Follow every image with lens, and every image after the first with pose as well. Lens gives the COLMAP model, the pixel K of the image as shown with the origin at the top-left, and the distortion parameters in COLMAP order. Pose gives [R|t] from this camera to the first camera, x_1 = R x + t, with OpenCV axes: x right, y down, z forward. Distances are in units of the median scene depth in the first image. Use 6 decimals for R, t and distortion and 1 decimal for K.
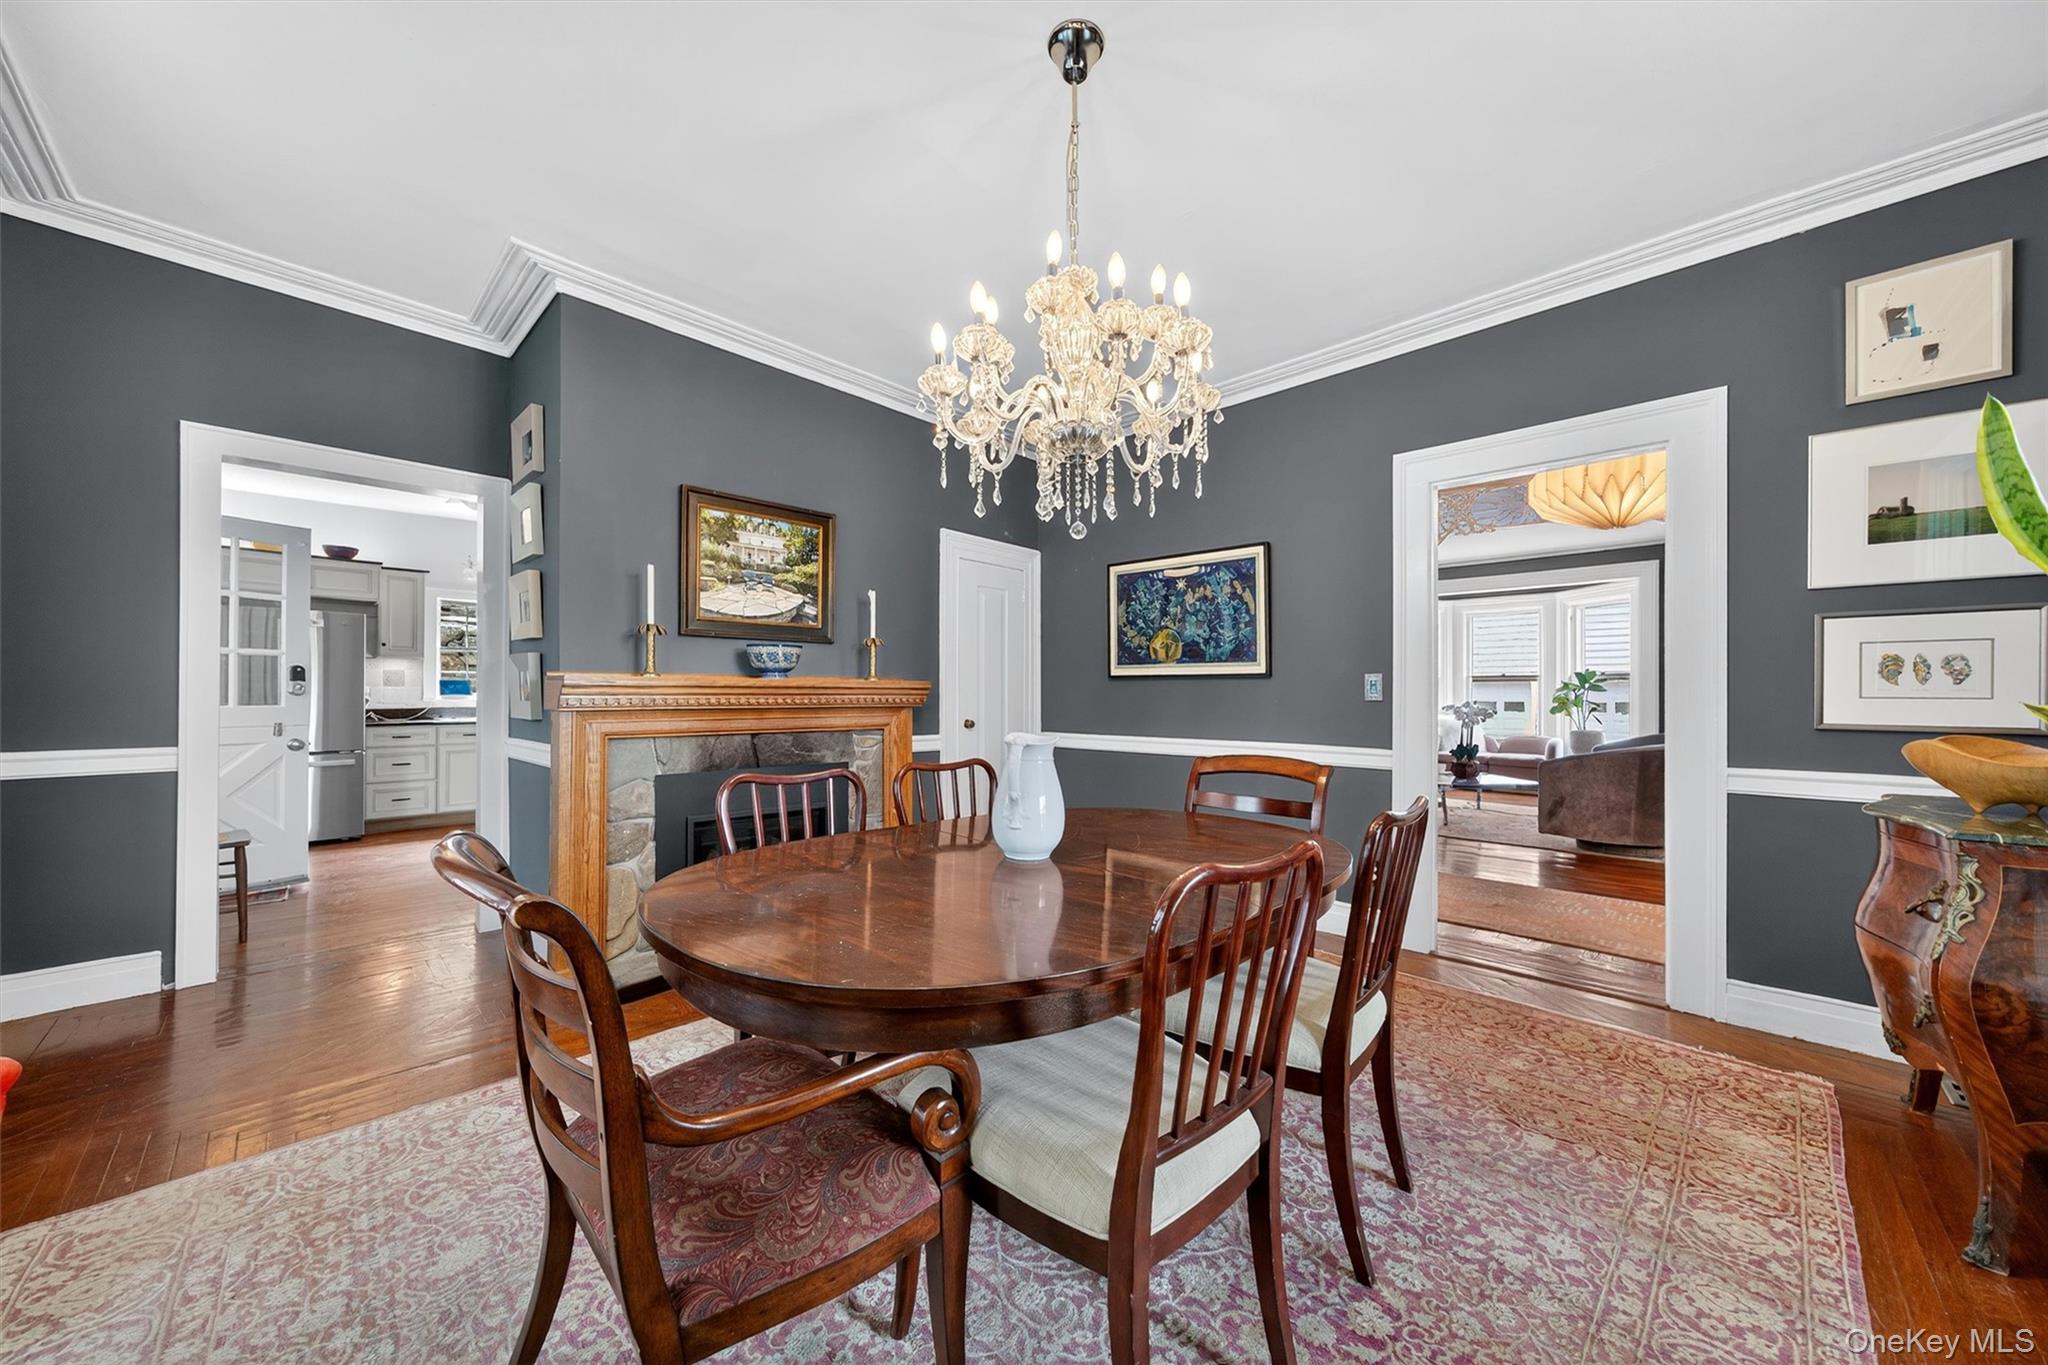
lens RADIAL K [[716.0, 0, 1027.0], [0, 716.0, 692.5], [0, 0, 1]] dist [-0.011398, 0.000020]
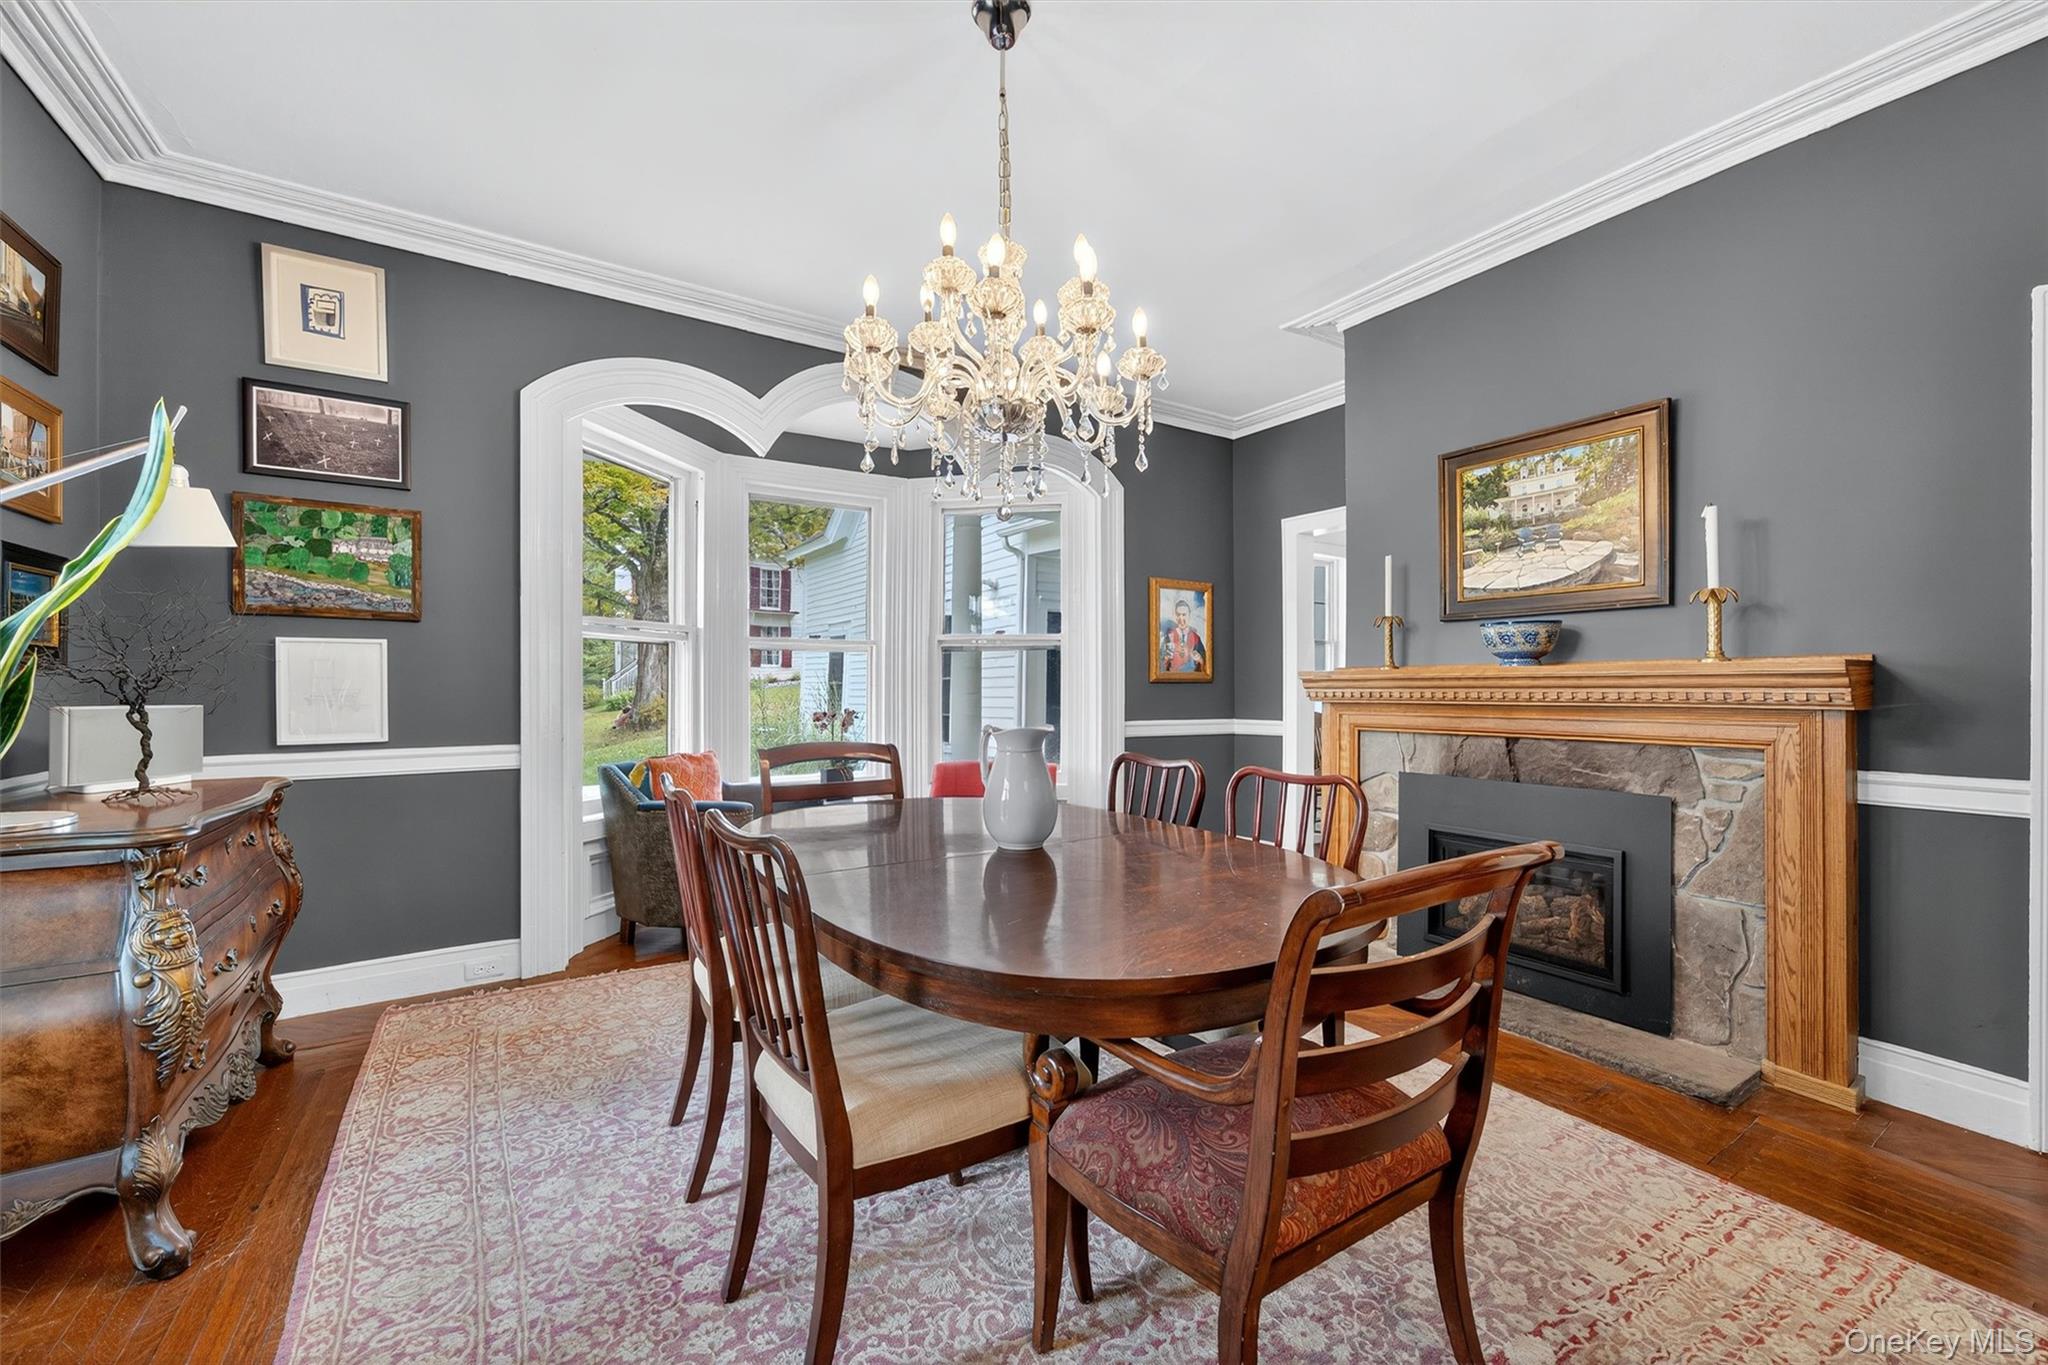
lens RADIAL K [[827.1, 0, 1029.3], [0, 827.1, 683.8], [0, 0, 1]] dist [0.000174, 0.000134]
pose [[-0.235806, -0.004210, -0.971791, 0.632987], [0.005780, 0.999967, -0.005735, 0.000818], [0.971783, -0.006969, -0.235773, 0.711945]]
